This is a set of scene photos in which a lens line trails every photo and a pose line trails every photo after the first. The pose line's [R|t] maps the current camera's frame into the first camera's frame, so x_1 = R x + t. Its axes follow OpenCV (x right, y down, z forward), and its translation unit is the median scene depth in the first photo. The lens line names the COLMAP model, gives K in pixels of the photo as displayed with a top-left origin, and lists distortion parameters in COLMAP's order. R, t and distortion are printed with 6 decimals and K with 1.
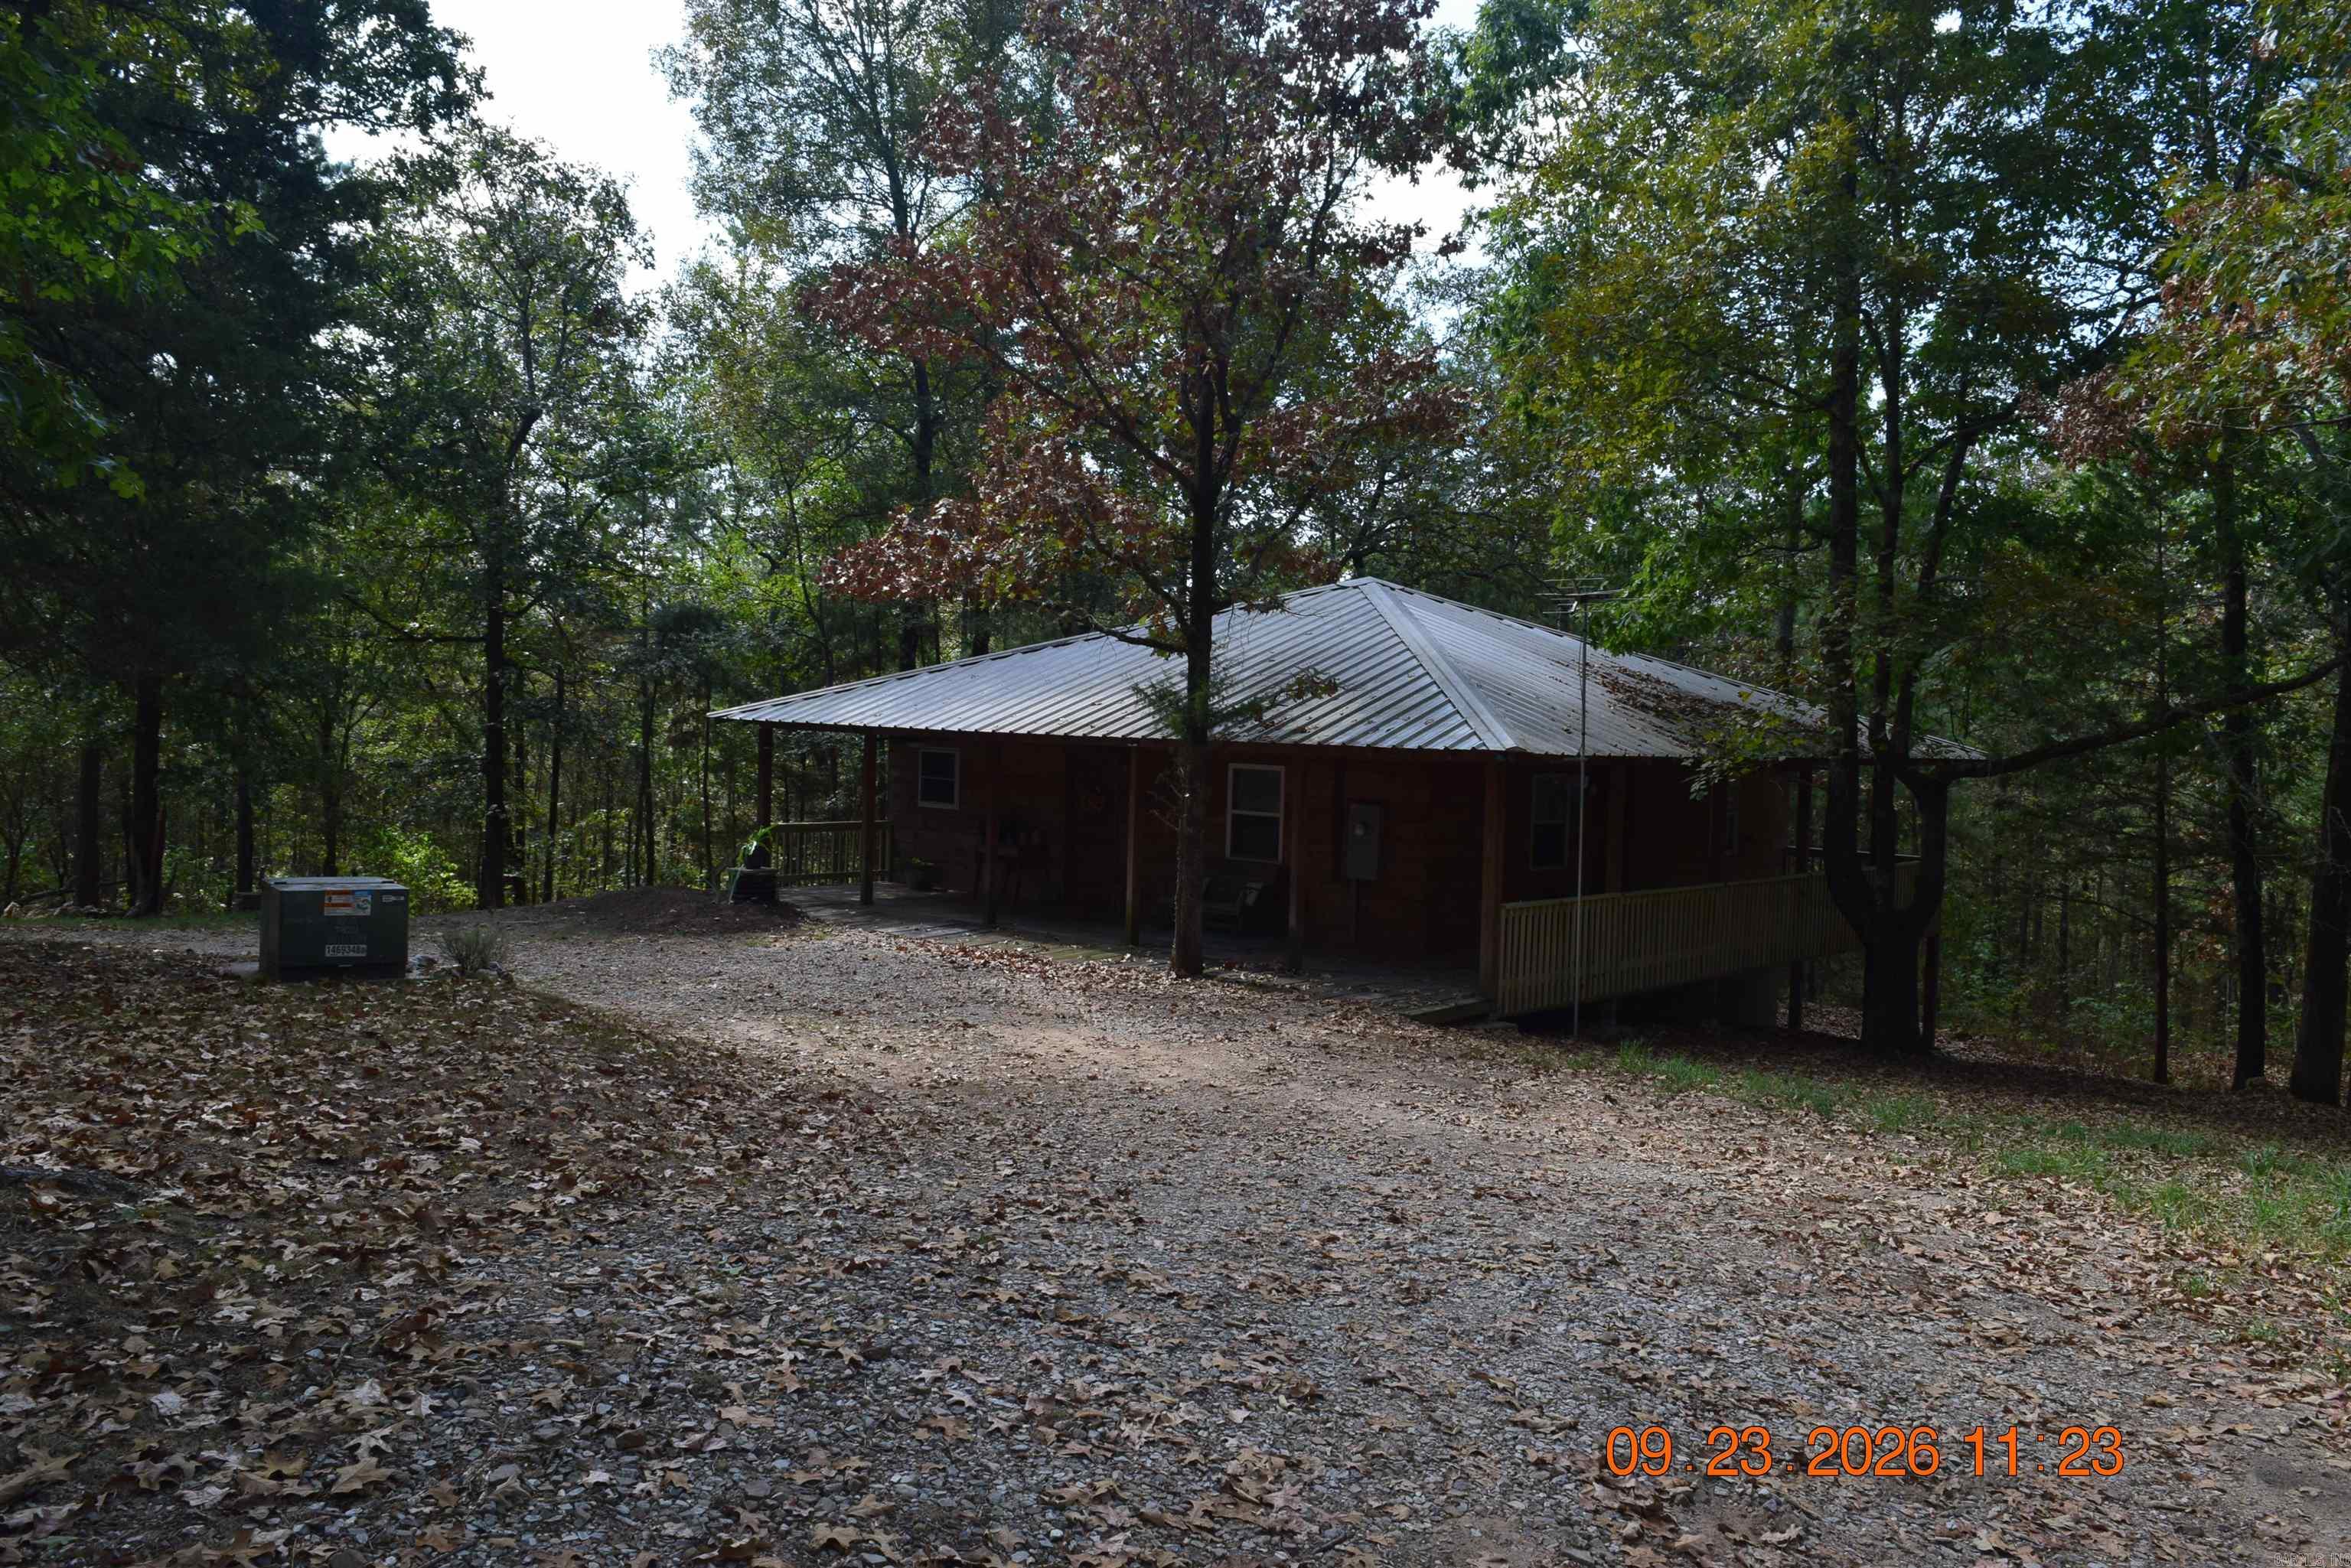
lens RADIAL K [[1817.1, 0, 1189.8], [0, 1817.1, 783.8], [0, 0, 1]] dist [-0.001478, 0.001264]
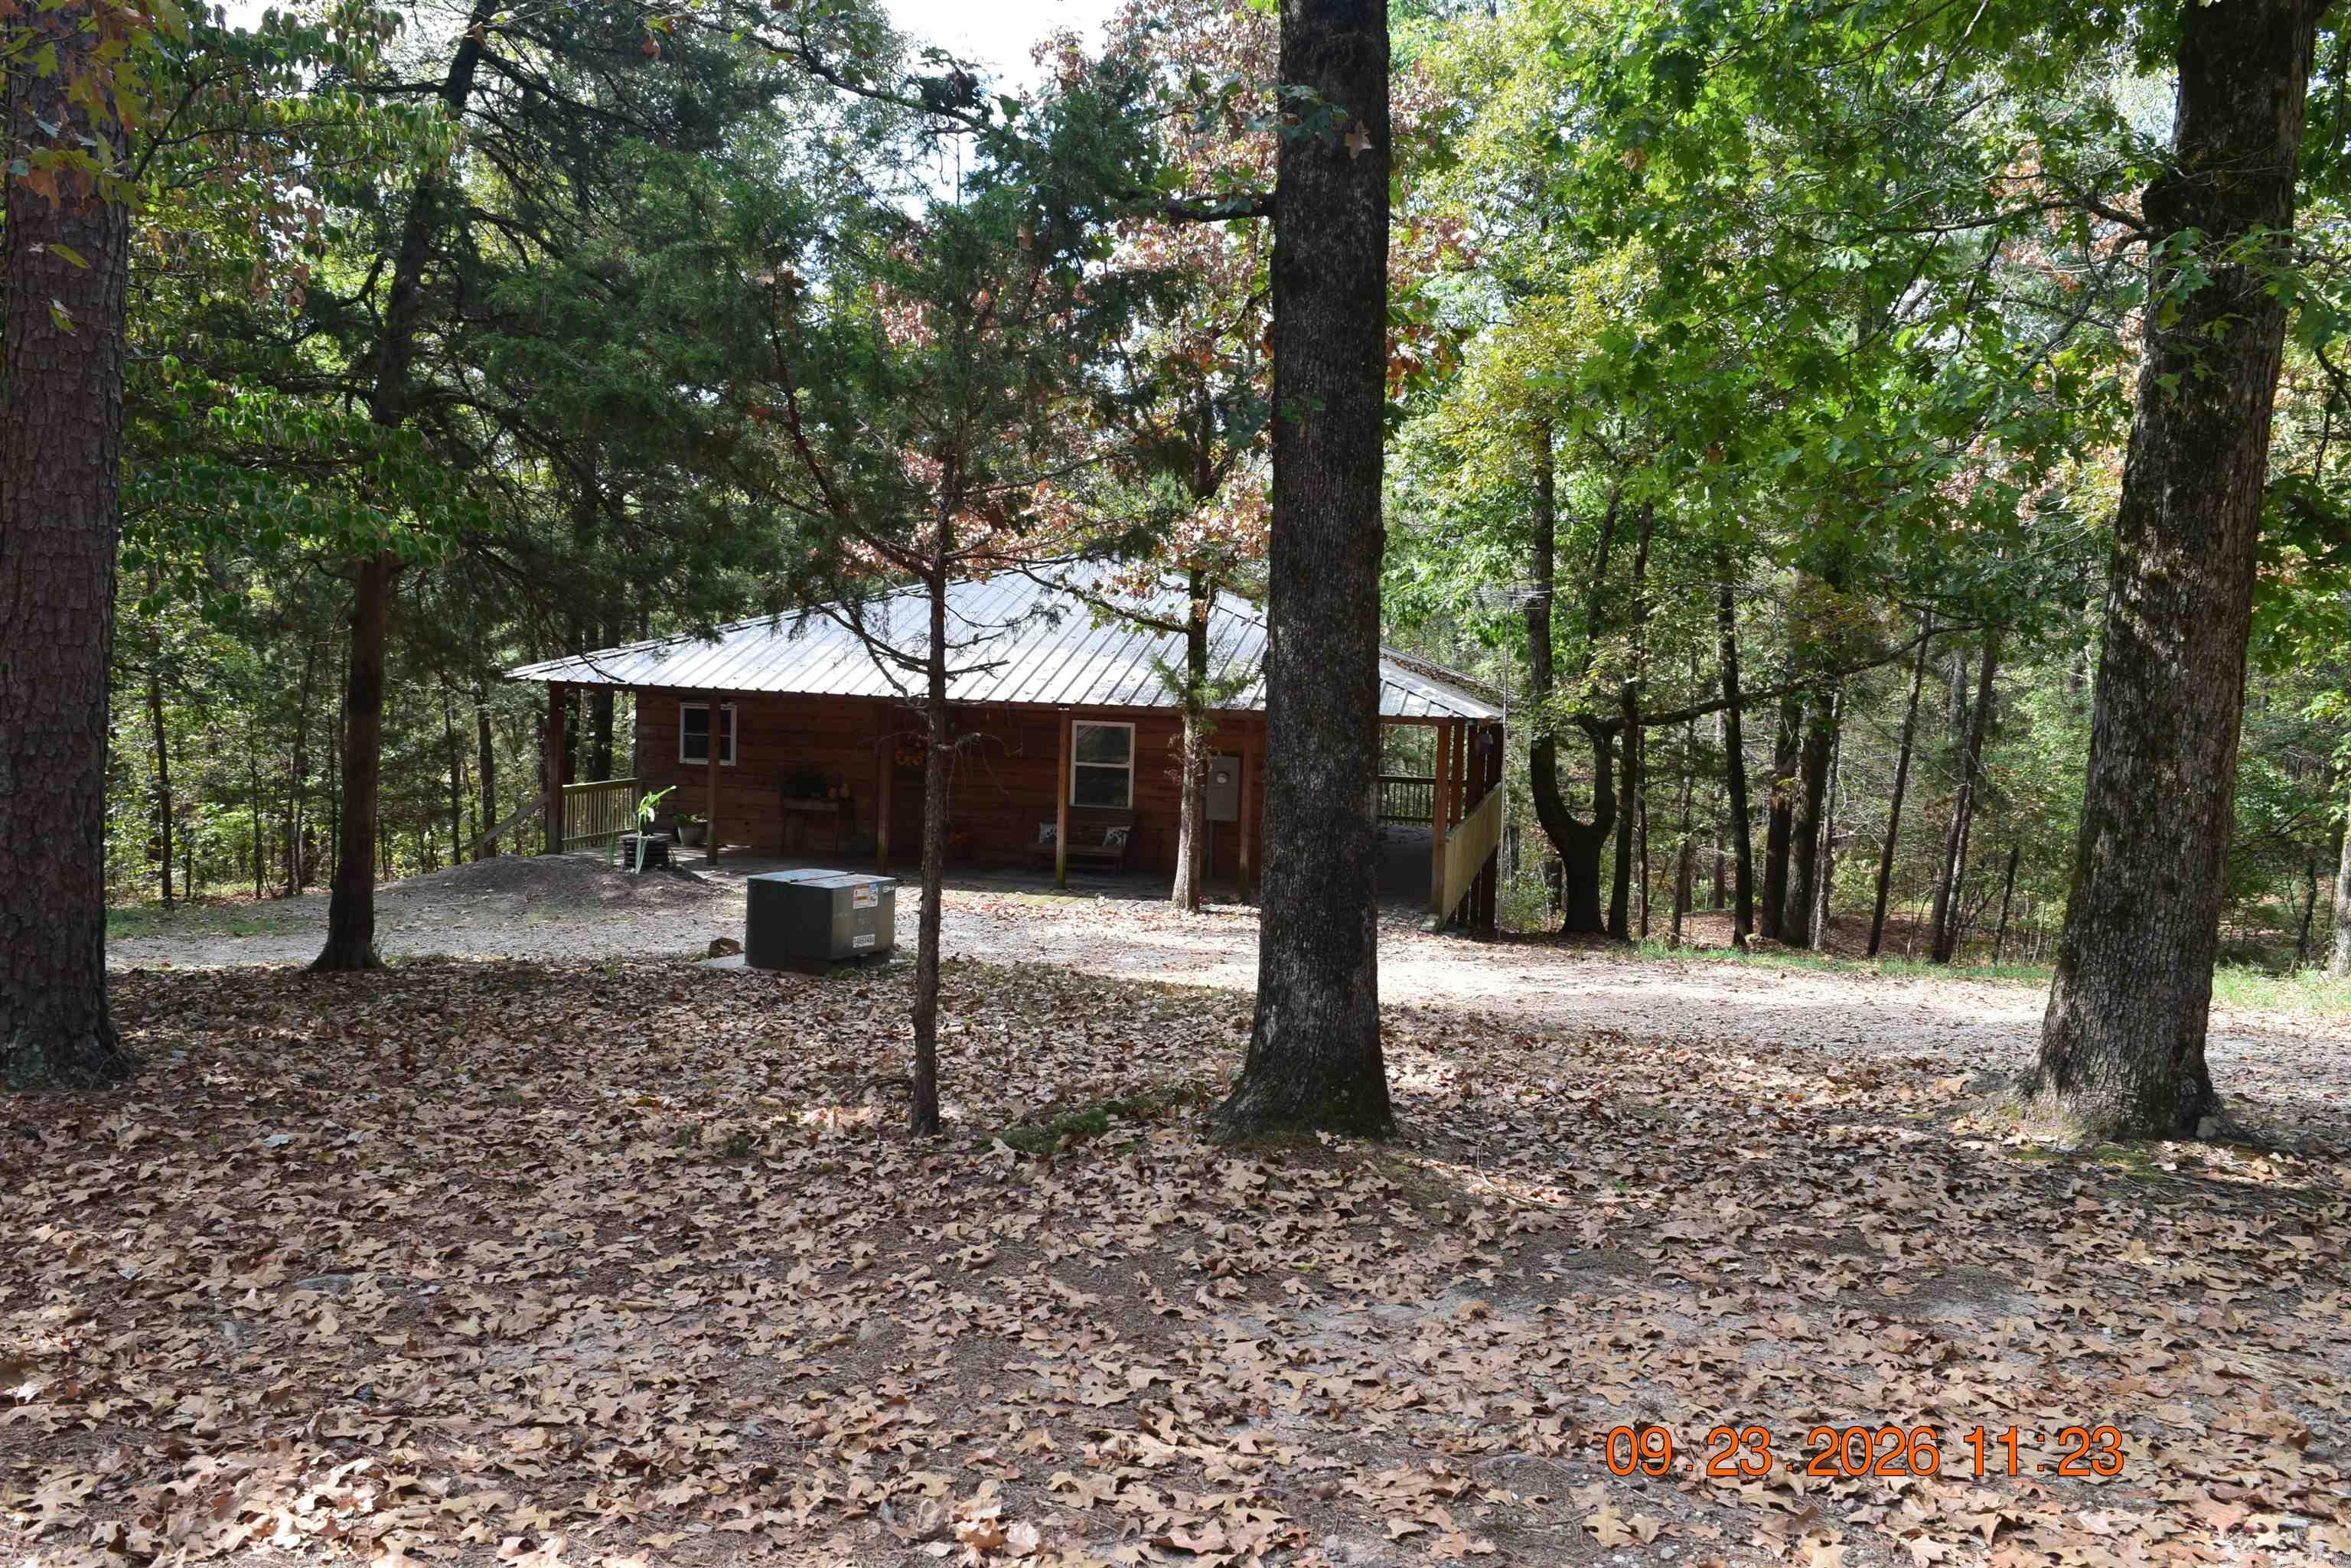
lens RADIAL K [[1817.1, 0, 1189.8], [0, 1817.1, 783.8], [0, 0, 1]] dist [-0.001478, 0.001264]
pose [[0.720718, -0.042270, 0.691938, -0.664545], [0.005329, 0.998448, 0.055443, -0.032416], [-0.693208, -0.036272, 0.719825, 0.097180]]
